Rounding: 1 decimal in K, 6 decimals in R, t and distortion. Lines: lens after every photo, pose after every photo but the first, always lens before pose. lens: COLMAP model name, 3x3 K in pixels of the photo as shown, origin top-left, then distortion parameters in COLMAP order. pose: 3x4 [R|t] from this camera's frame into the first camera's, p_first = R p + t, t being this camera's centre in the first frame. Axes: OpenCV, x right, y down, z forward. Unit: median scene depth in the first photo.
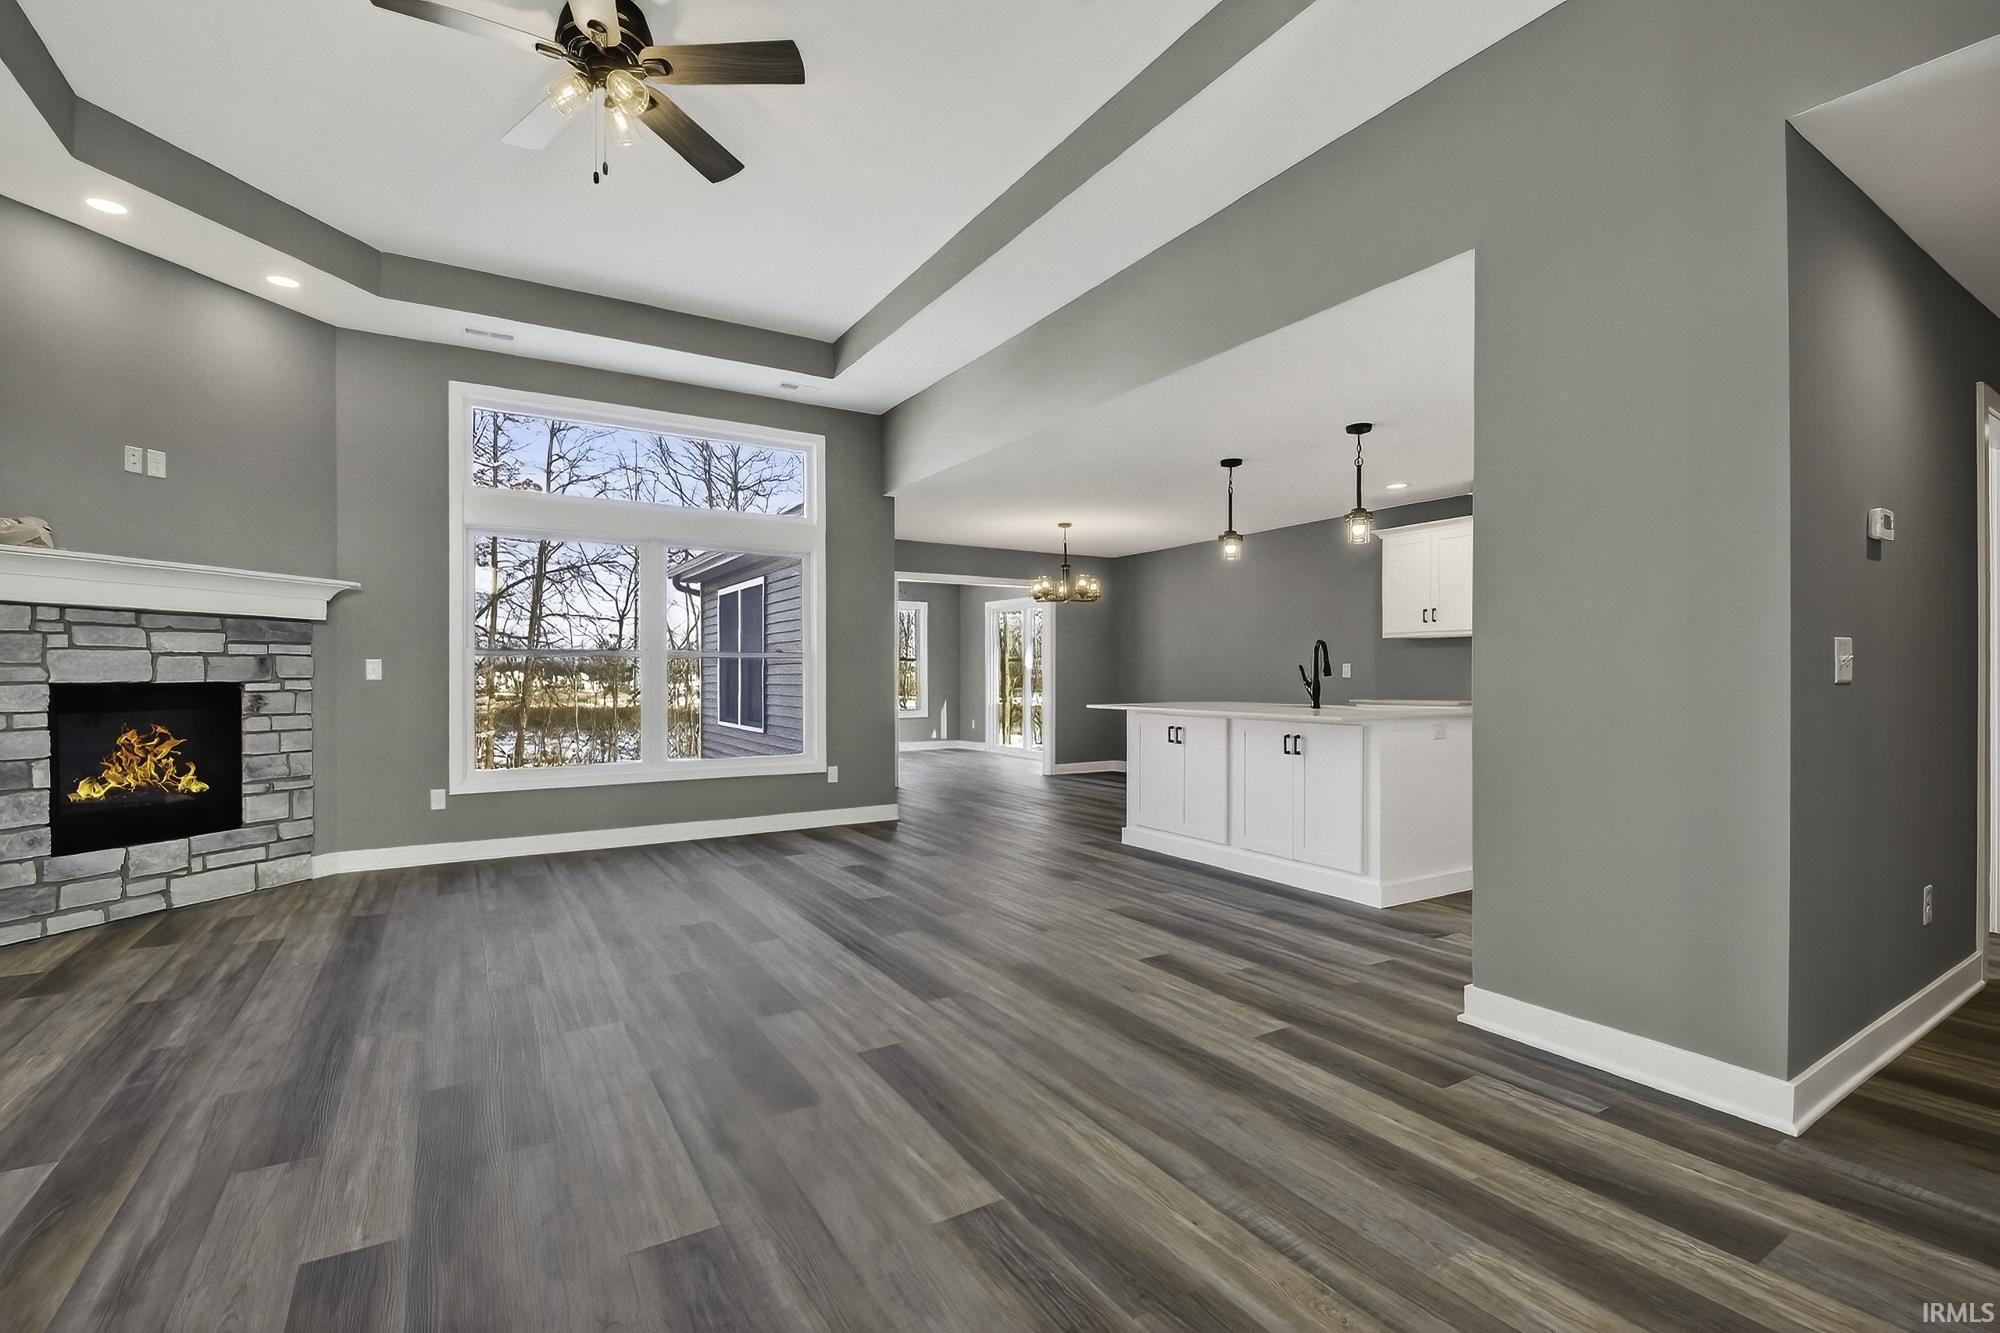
lens RADIAL K [[878.0, 0, 988.7], [0, 878.0, 671.9], [0, 0, 1]] dist [0.014713, -0.019957]
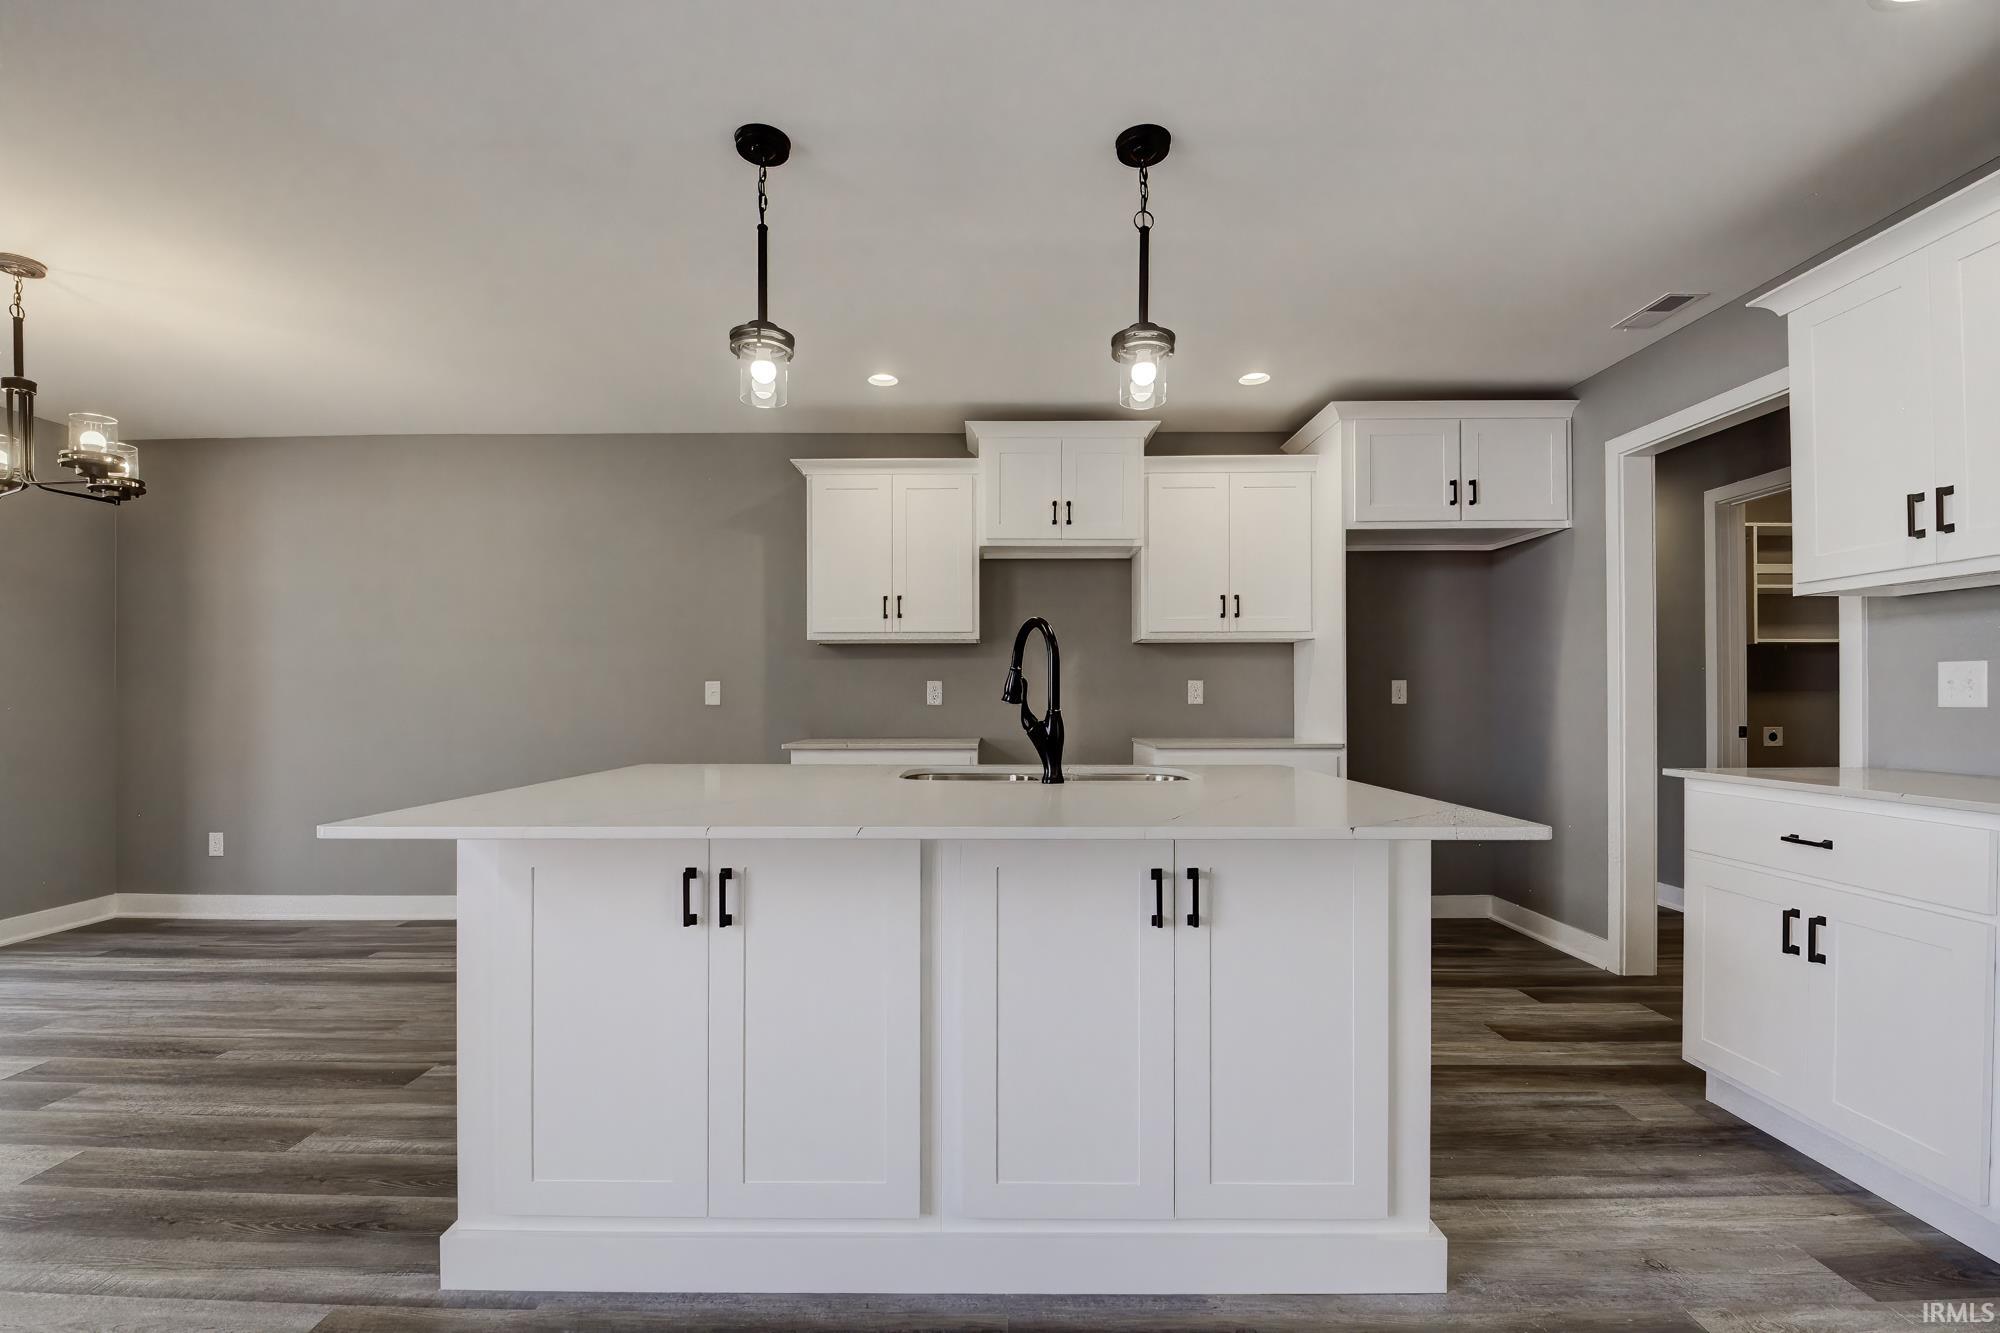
lens RADIAL K [[881.9, 0, 986.7], [0, 881.9, 696.2], [0, 0, 1]] dist [0.015325, -0.020471]
pose [[0.528182, 0.003241, 0.849125, 0.000595], [-0.000852, 0.999994, -0.003286, 0.002947], [-0.849130, 0.001012, 0.528182, 0.952613]]
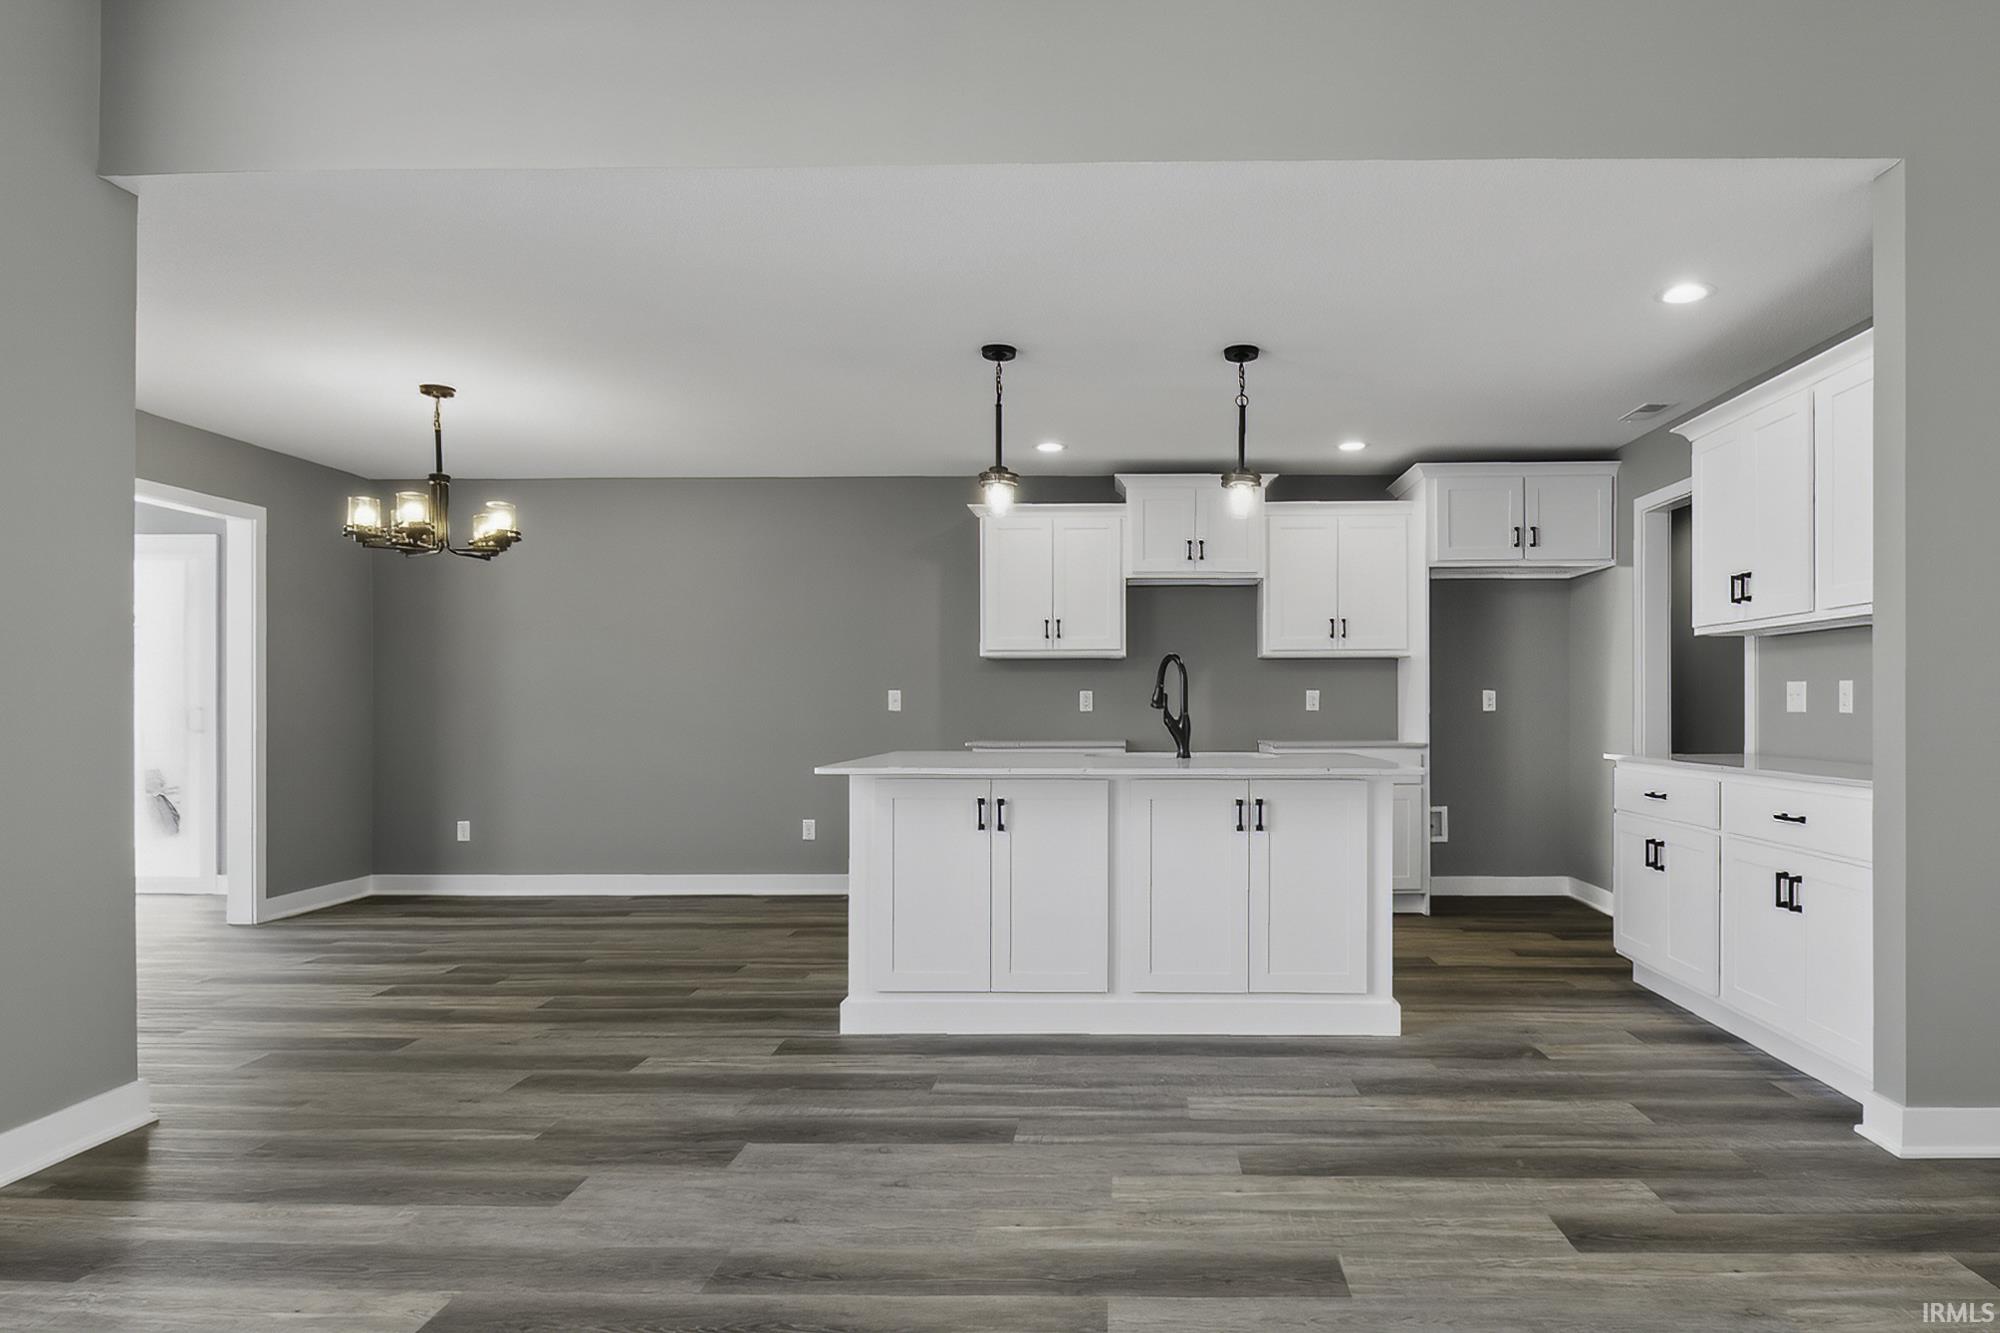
lens RADIAL K [[1120.7, 0, 1098.1], [0, 1120.7, 709.1], [0, 0, 1]] dist [-0.001617, -0.000811]
pose [[0.539646, 0.000072, 0.841892, -0.437567], [-0.002227, 0.999997, 0.001341, 0.004784], [-0.841889, -0.002599, 0.539644, 0.709674]]
